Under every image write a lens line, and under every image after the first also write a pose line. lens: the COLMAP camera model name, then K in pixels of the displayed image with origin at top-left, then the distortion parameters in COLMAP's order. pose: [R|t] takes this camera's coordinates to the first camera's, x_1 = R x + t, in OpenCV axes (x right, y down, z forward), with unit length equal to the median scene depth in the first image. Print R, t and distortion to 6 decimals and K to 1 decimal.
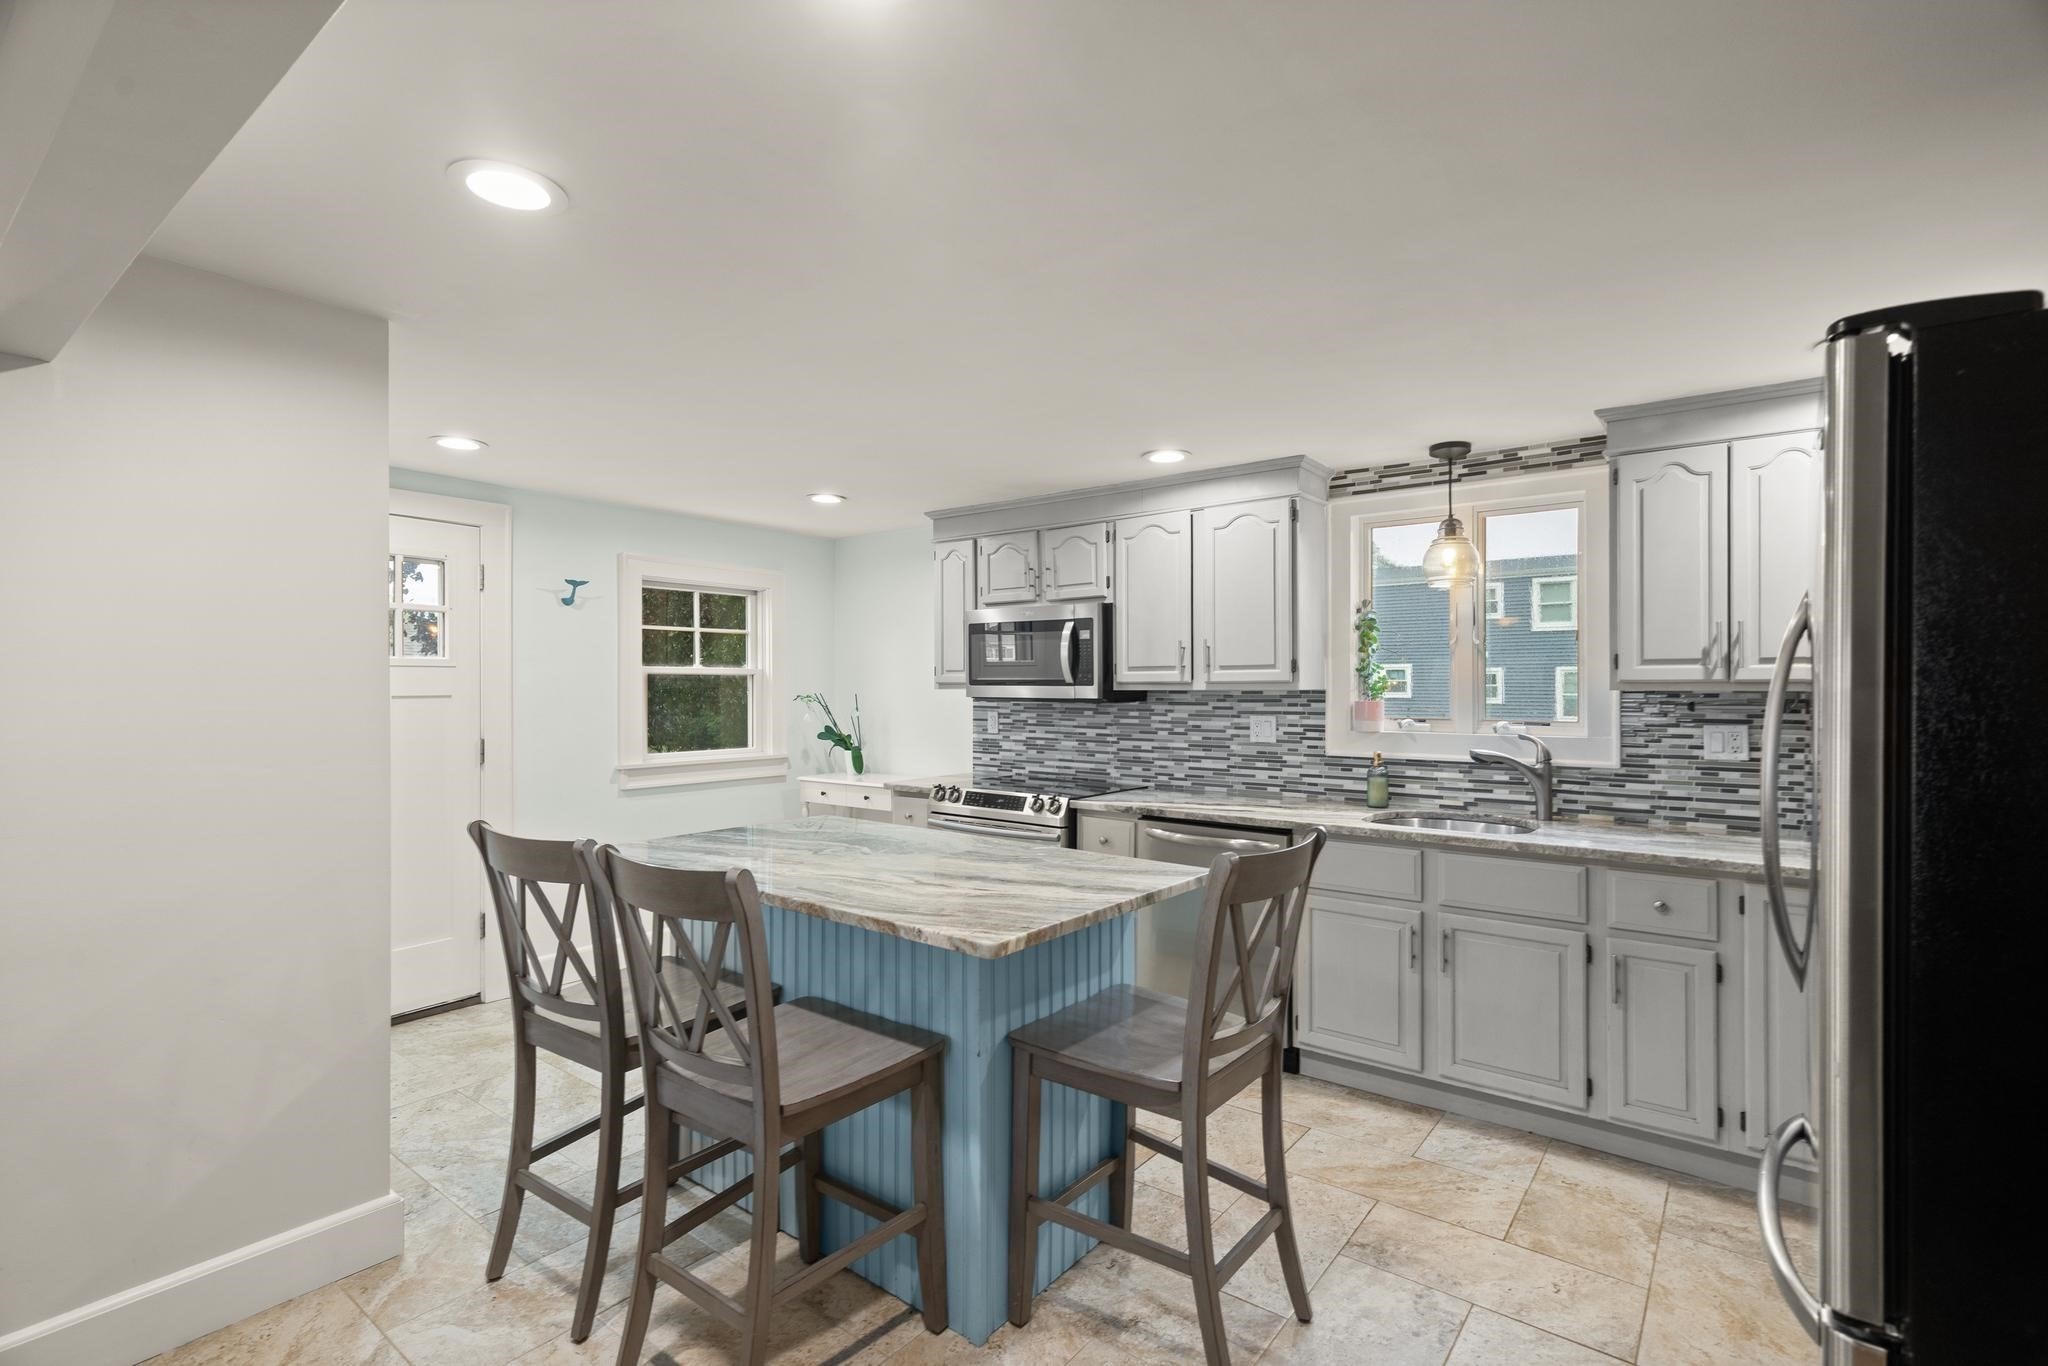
lens RADIAL K [[934.9, 0, 1024.0], [0, 934.9, 683.0], [0, 0, 1]] dist [0.001377, -0.000146]
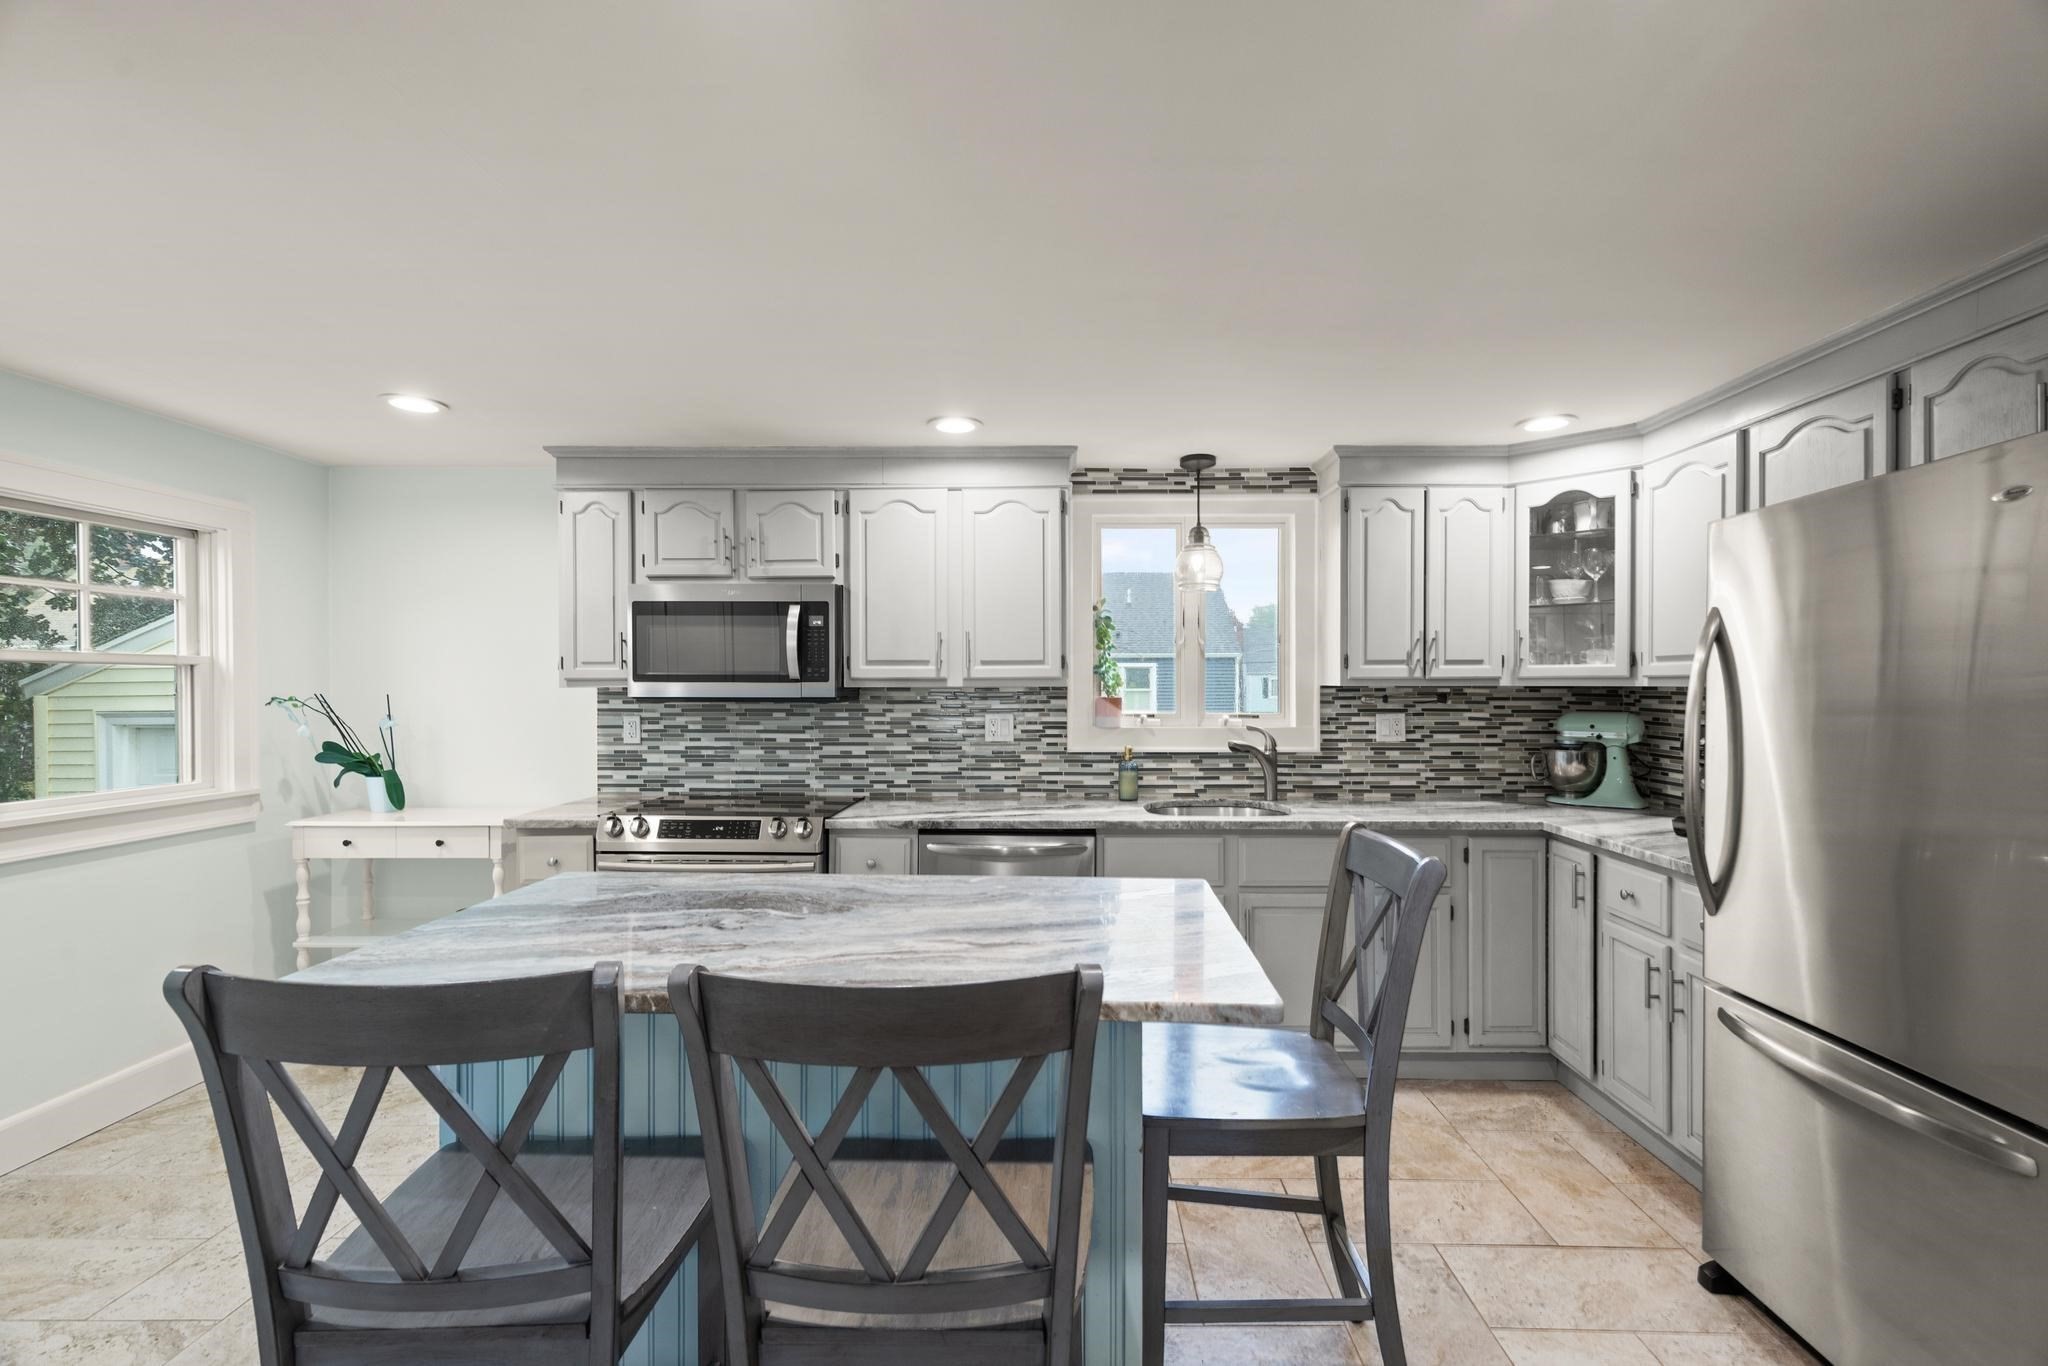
lens RADIAL K [[952.2, 0, 1036.6], [0, 952.2, 683.3], [0, 0, 1]] dist [0.011304, -0.000085]
pose [[0.799342, -0.000704, 0.600875, -0.297327], [-0.001255, 0.999995, 0.002841, 0.001242], [-0.600875, -0.003025, 0.799338, 0.201723]]
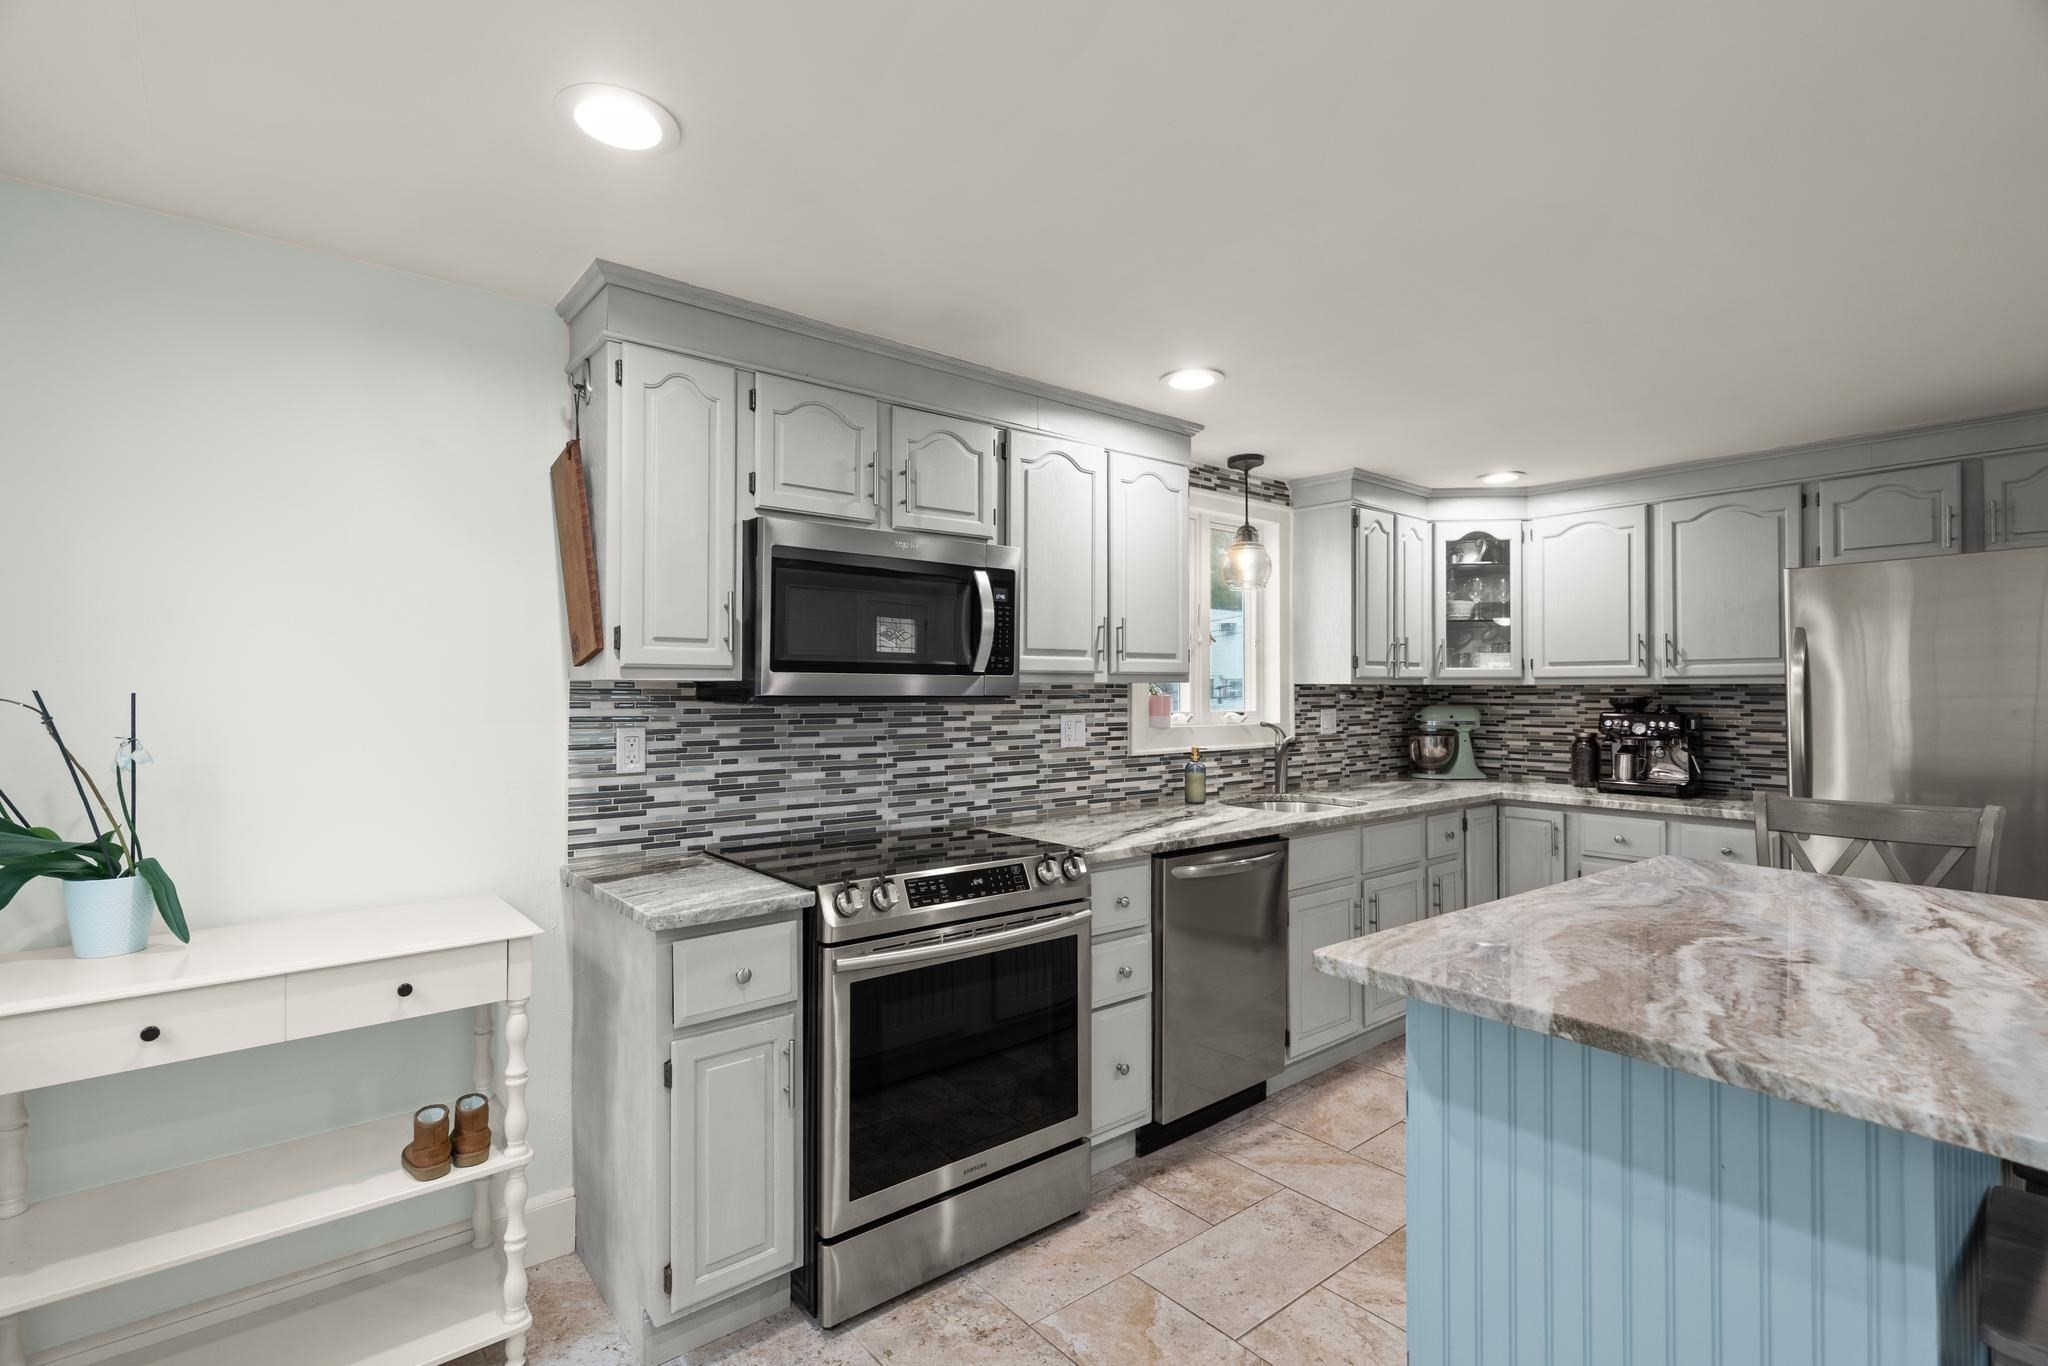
lens RADIAL K [[956.4, 0, 1021.5], [0, 956.4, 676.6], [0, 0, 1]] dist [0.010641, -0.000140]
pose [[0.216309, 0.013704, 0.976229, -0.577663], [-0.003669, 0.999906, -0.013224, 0.012675], [-0.976318, -0.000721, 0.216339, 0.863086]]
